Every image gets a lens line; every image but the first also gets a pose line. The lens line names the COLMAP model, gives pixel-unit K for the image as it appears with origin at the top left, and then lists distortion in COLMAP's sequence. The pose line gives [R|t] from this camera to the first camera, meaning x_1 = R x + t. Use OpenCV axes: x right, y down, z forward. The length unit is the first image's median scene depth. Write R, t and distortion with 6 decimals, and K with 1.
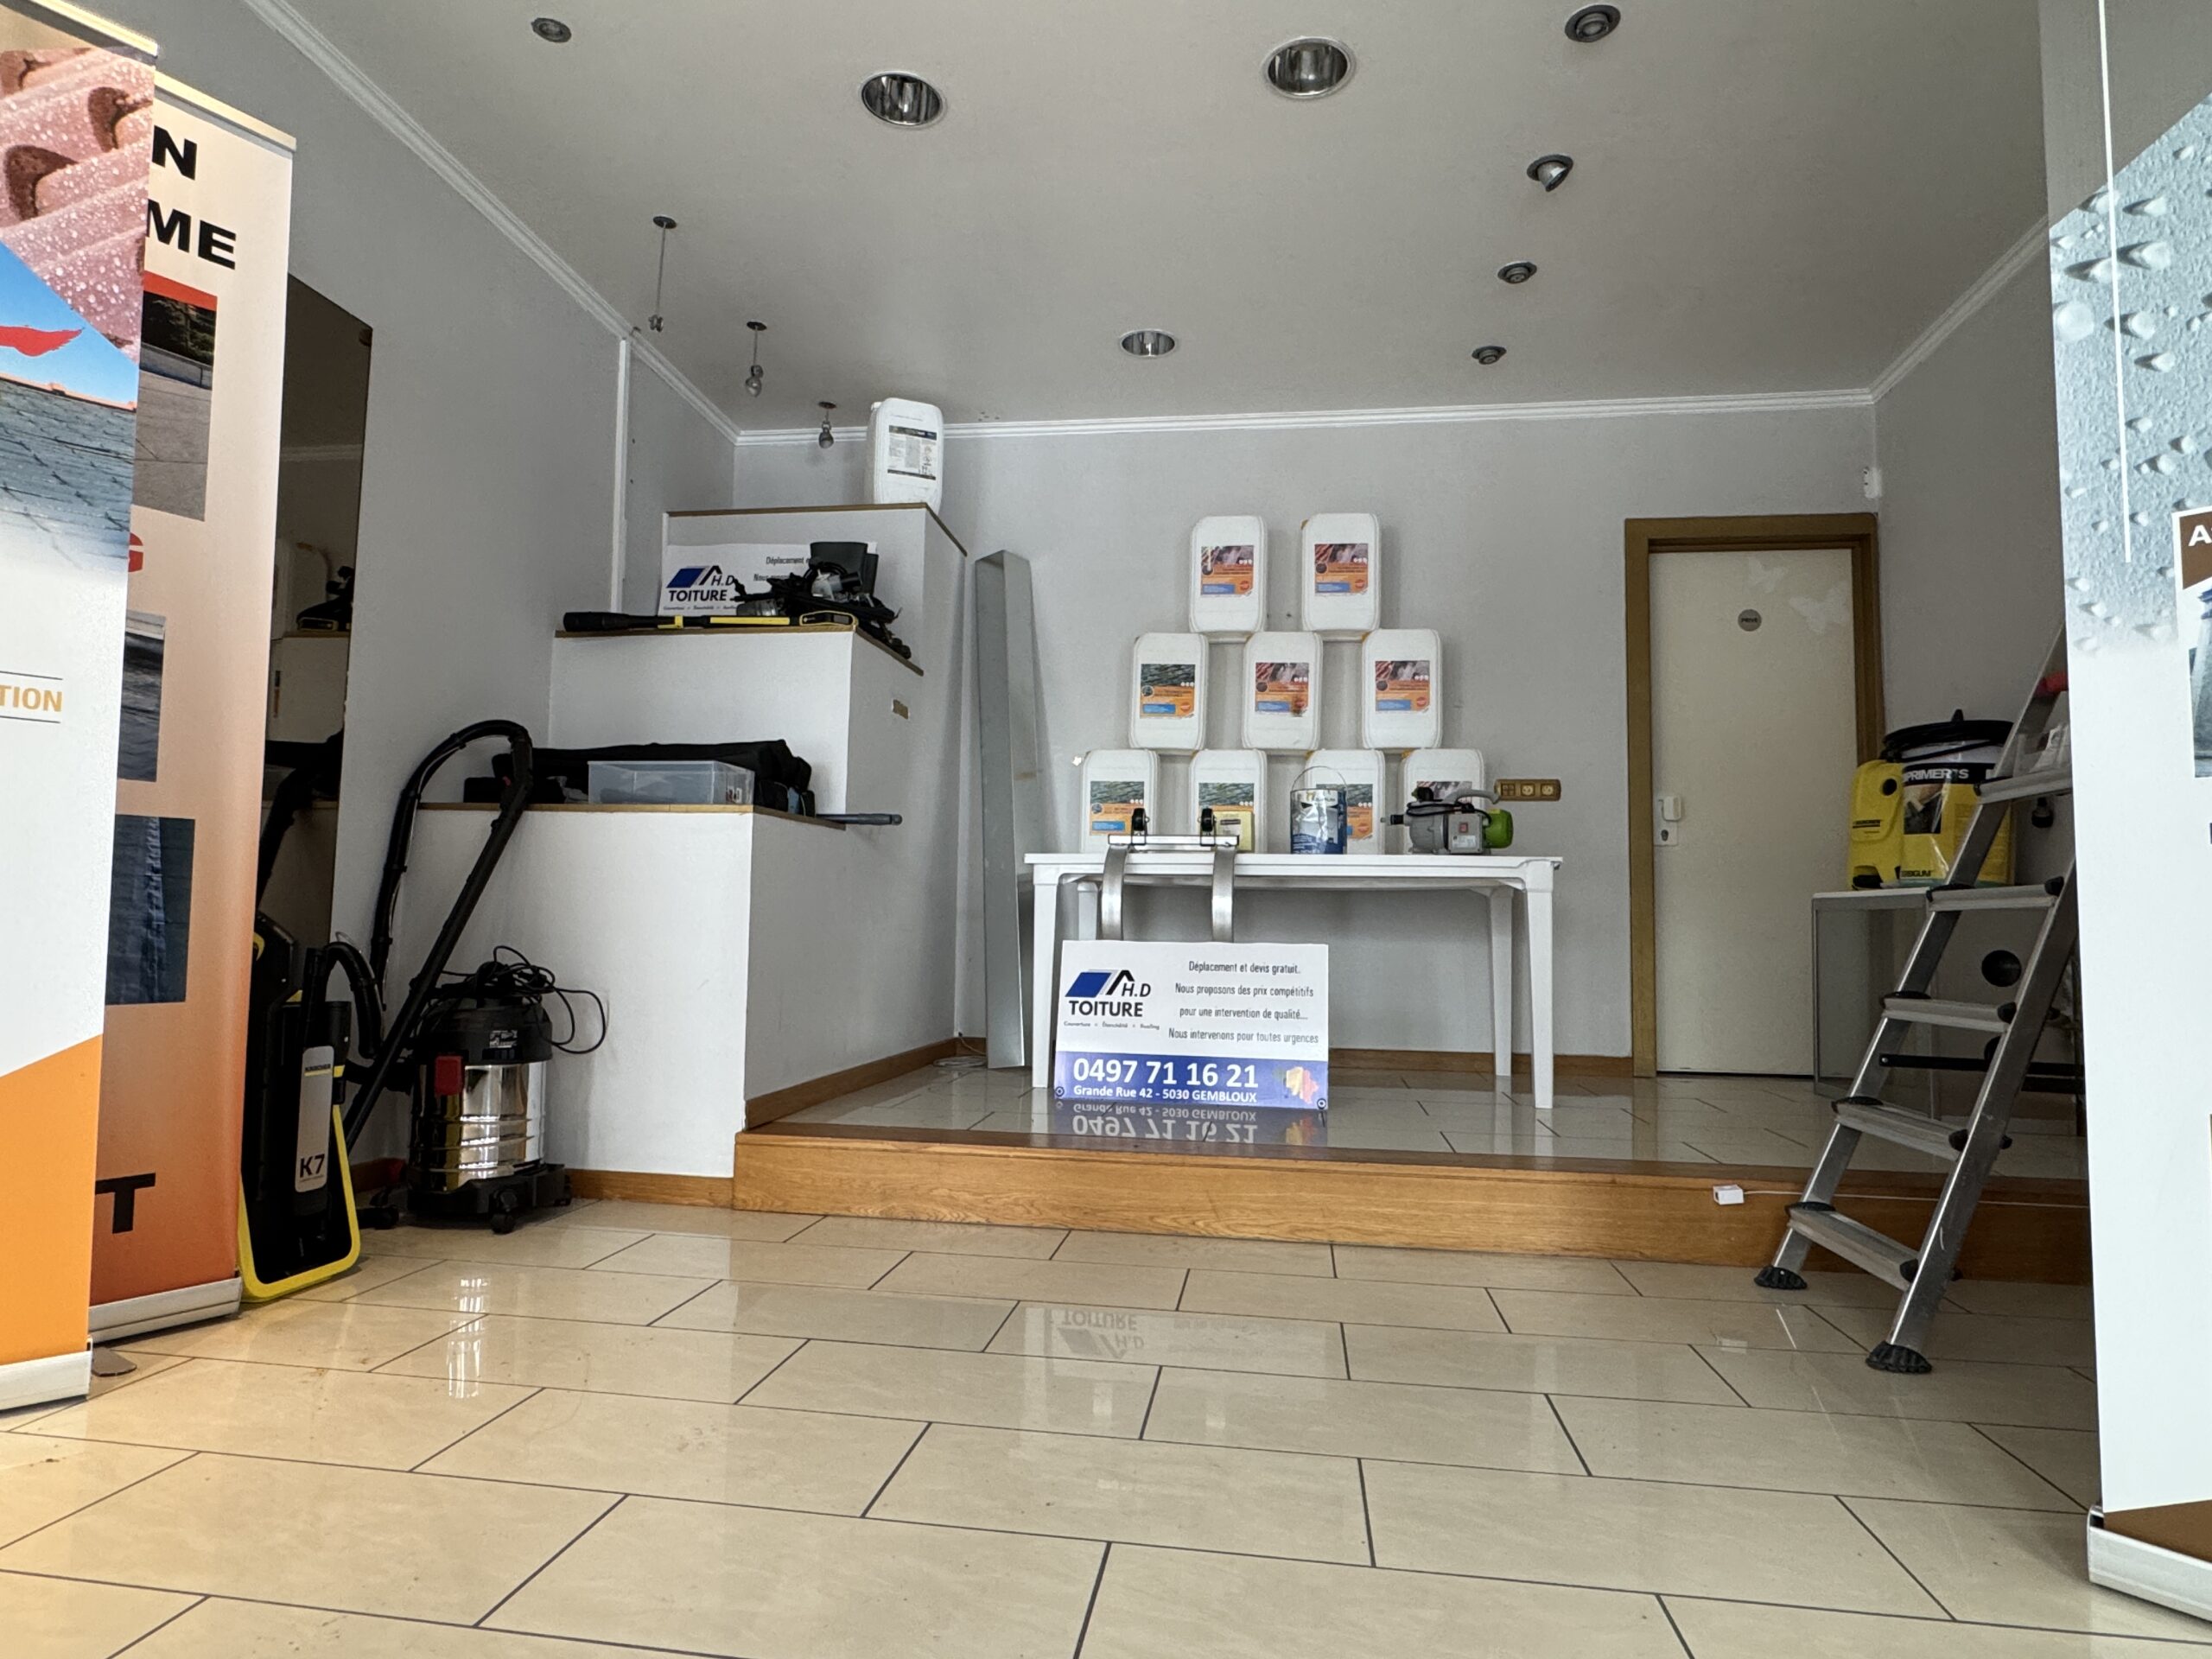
lens RADIAL K [[1269.5, 0, 1098.1], [0, 1269.5, 831.2], [0, 0, 1]] dist [-0.000991, 0.001525]
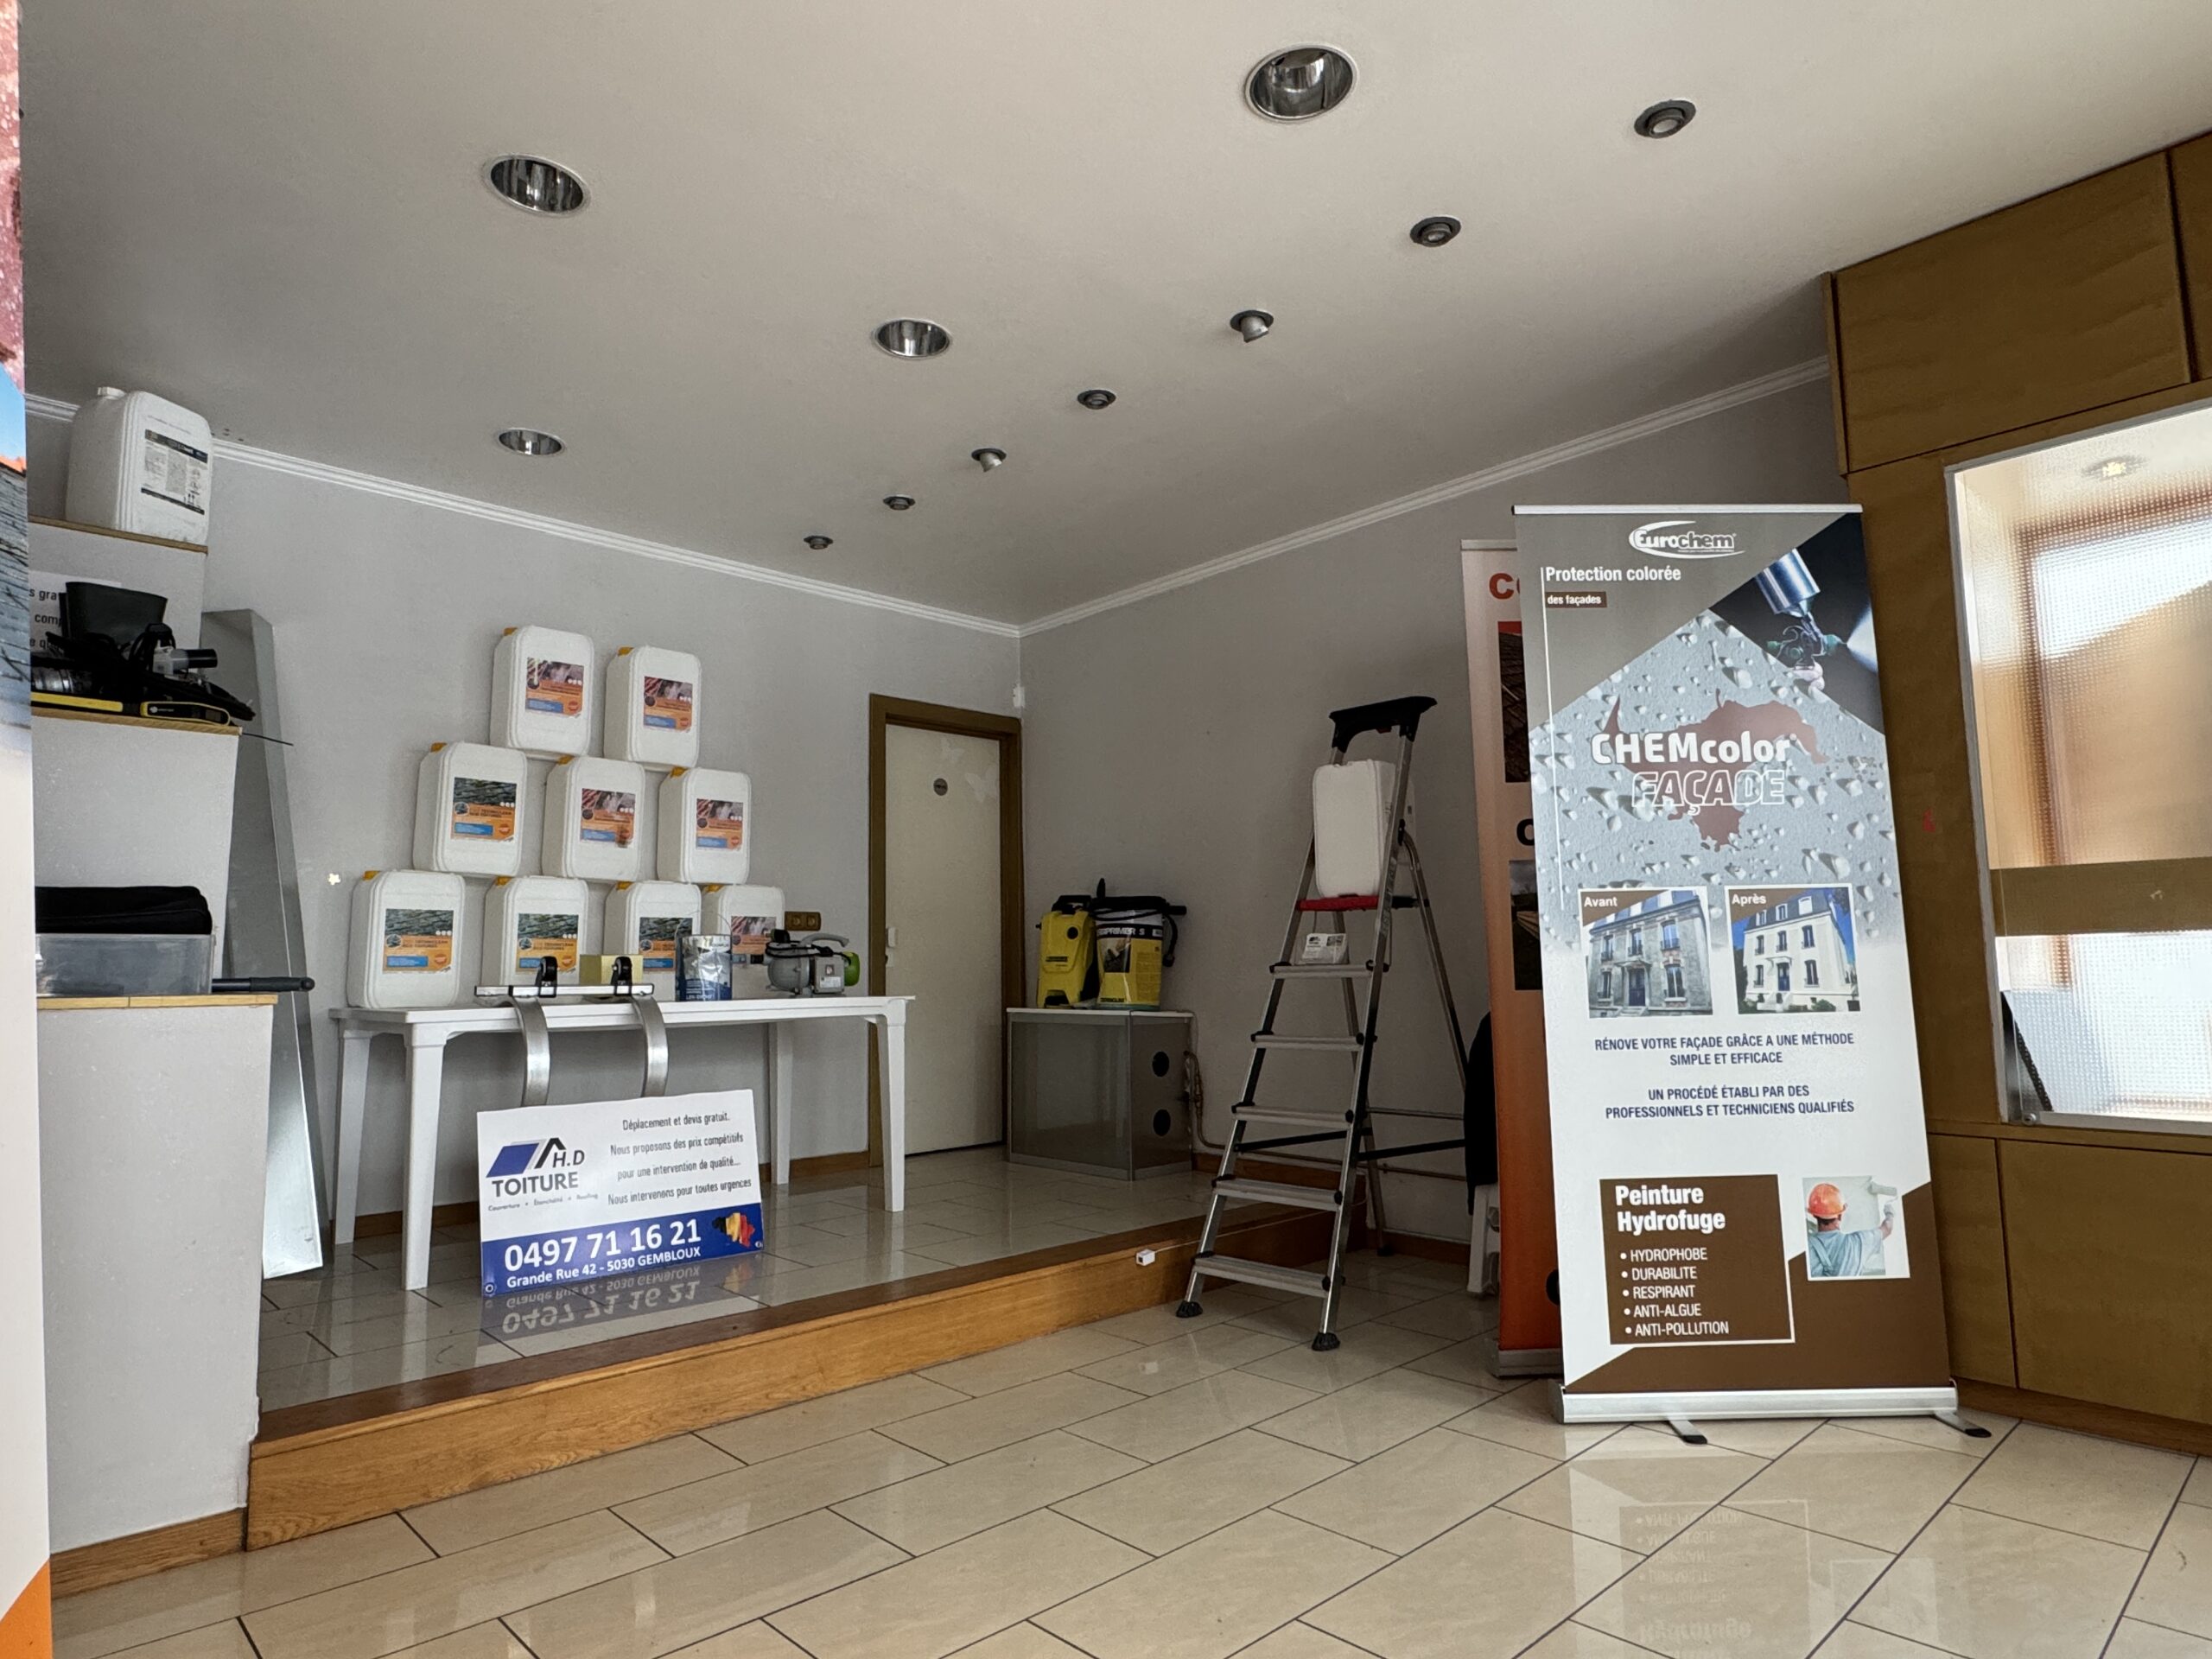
lens RADIAL K [[1269.5, 0, 1097.3], [0, 1269.5, 829.5], [0, 0, 1]] dist [-0.000991, 0.001525]
pose [[0.613306, 0.060894, 0.787494, -0.467315], [-0.032826, 0.998127, -0.051616, -0.077706], [-0.789163, 0.005806, 0.614157, 0.123460]]
